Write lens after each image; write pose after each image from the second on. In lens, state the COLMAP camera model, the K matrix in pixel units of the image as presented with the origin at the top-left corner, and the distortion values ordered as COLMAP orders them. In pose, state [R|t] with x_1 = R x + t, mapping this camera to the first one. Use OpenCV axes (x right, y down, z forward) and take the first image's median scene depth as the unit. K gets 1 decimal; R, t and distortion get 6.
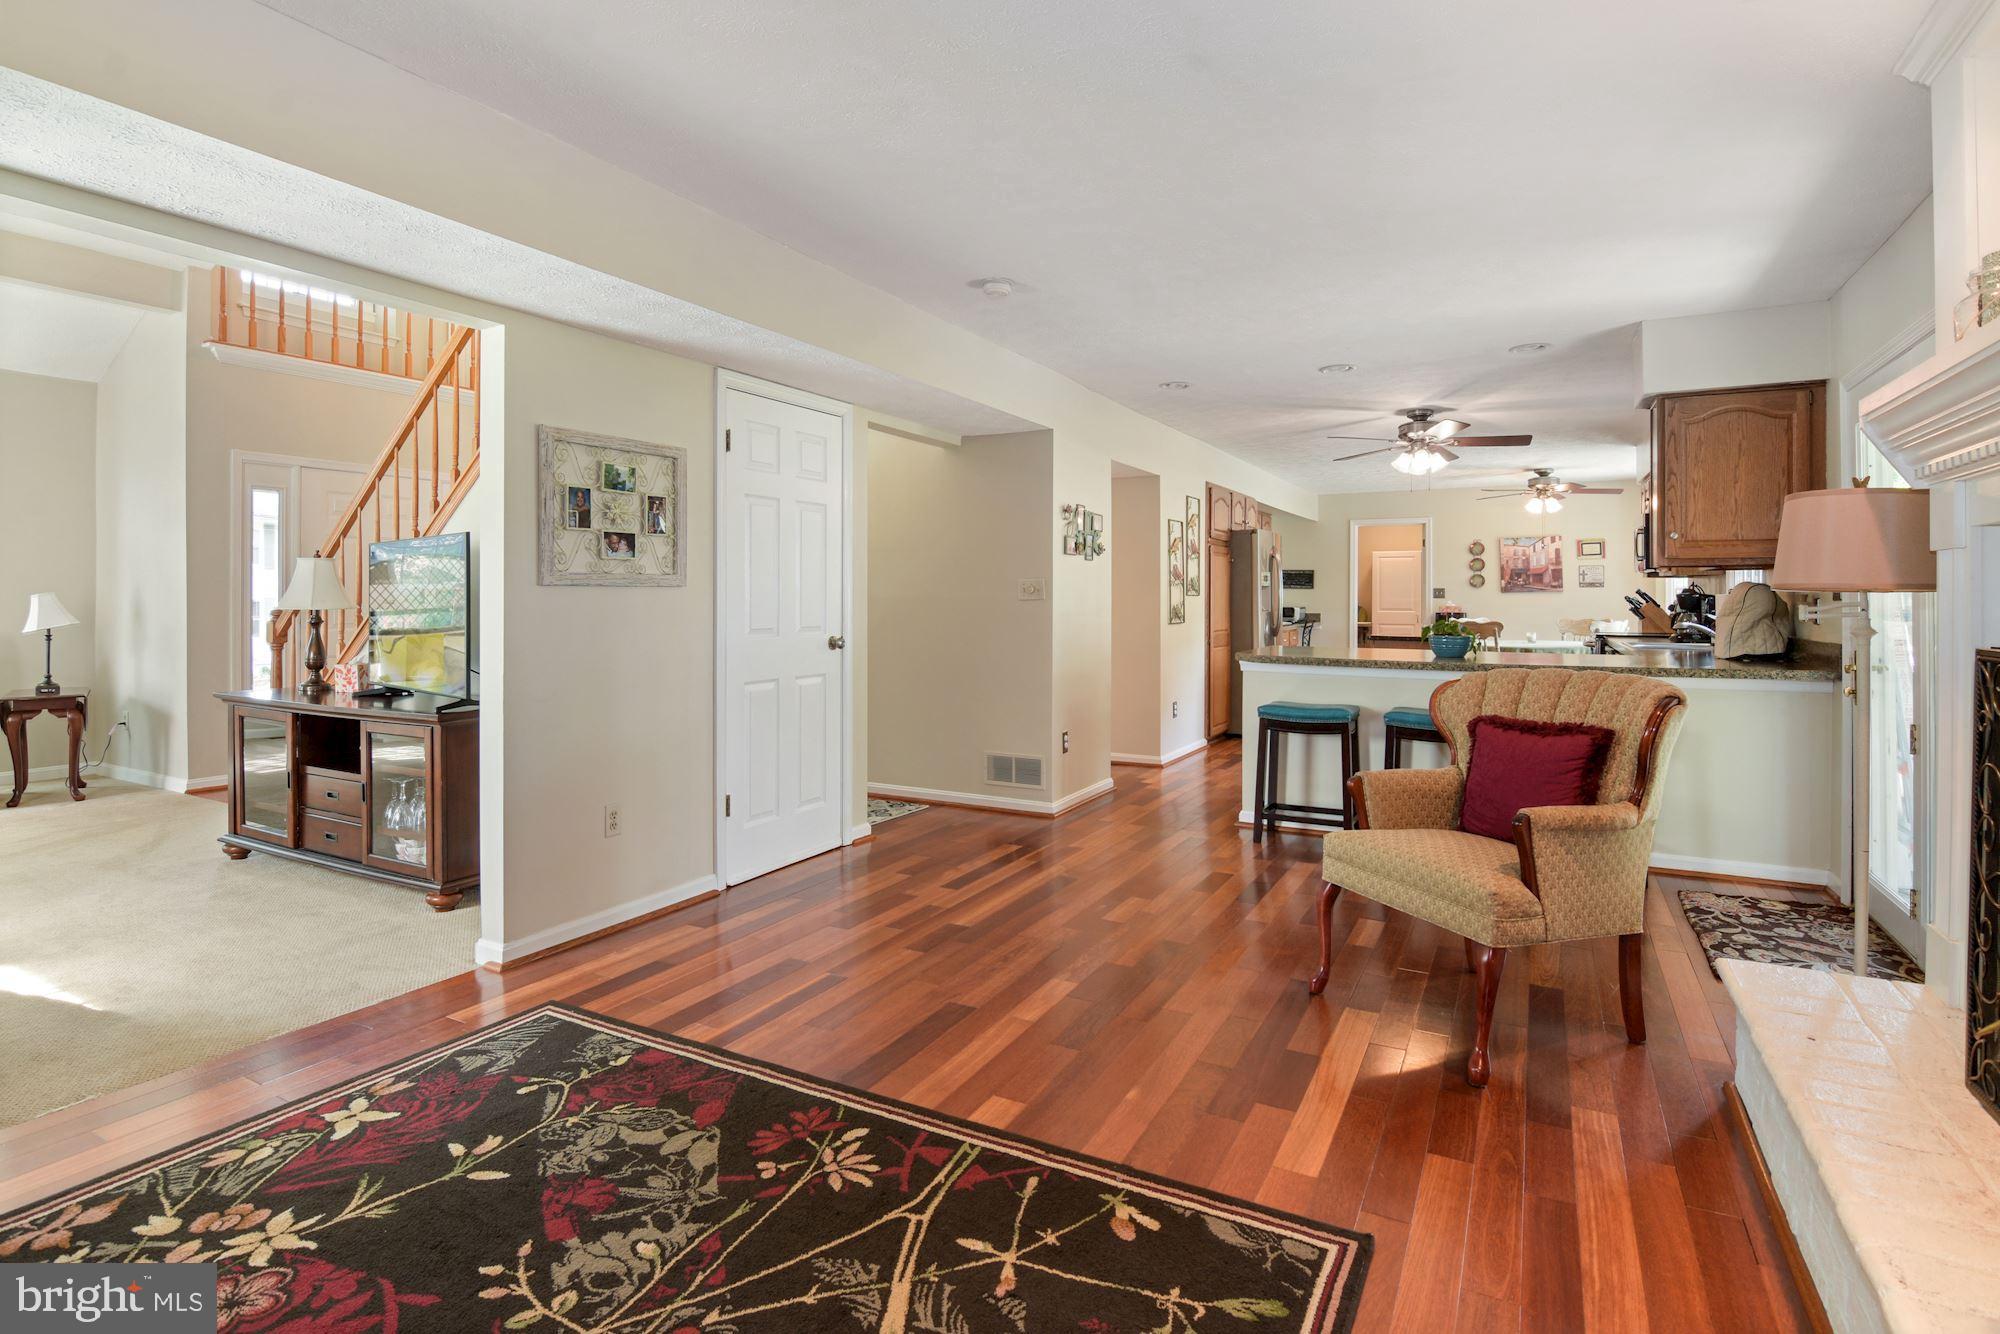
lens RADIAL K [[996.0, 0, 969.2], [0, 996.0, 616.9], [0, 0, 1]] dist [-0.012615, -0.002602]
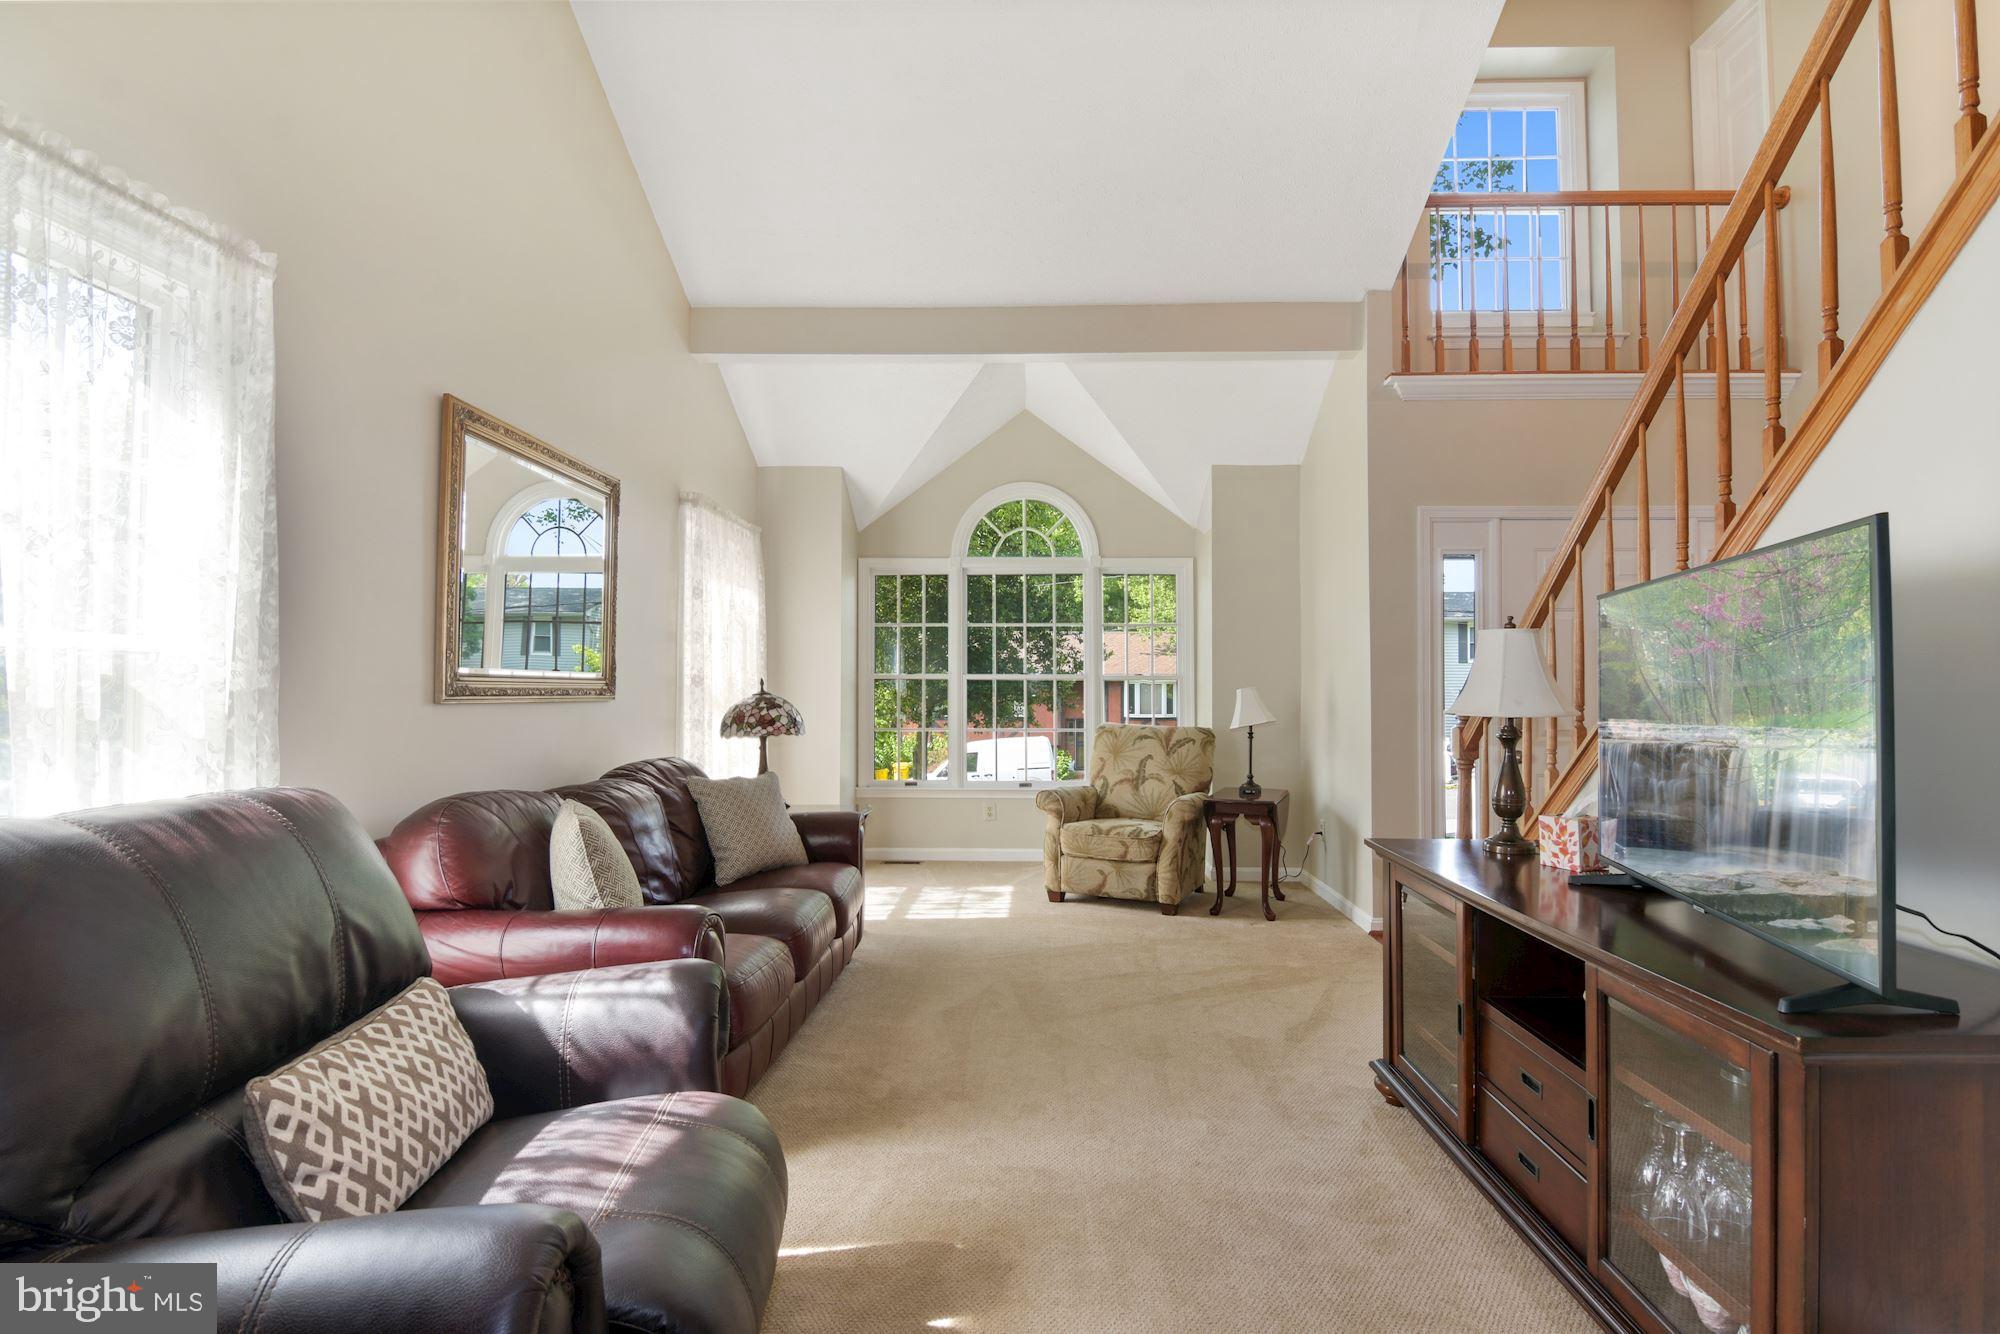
lens RADIAL K [[996.0, 0, 1010.1], [0, 996.0, 661.5], [0, 0, 1]] dist [-0.012615, -0.002602]
pose [[0.480362, -0.026133, -0.876681, -0.230868], [-0.014132, 0.999196, -0.037528, -0.011698], [0.876956, 0.030416, 0.479606, 0.371123]]
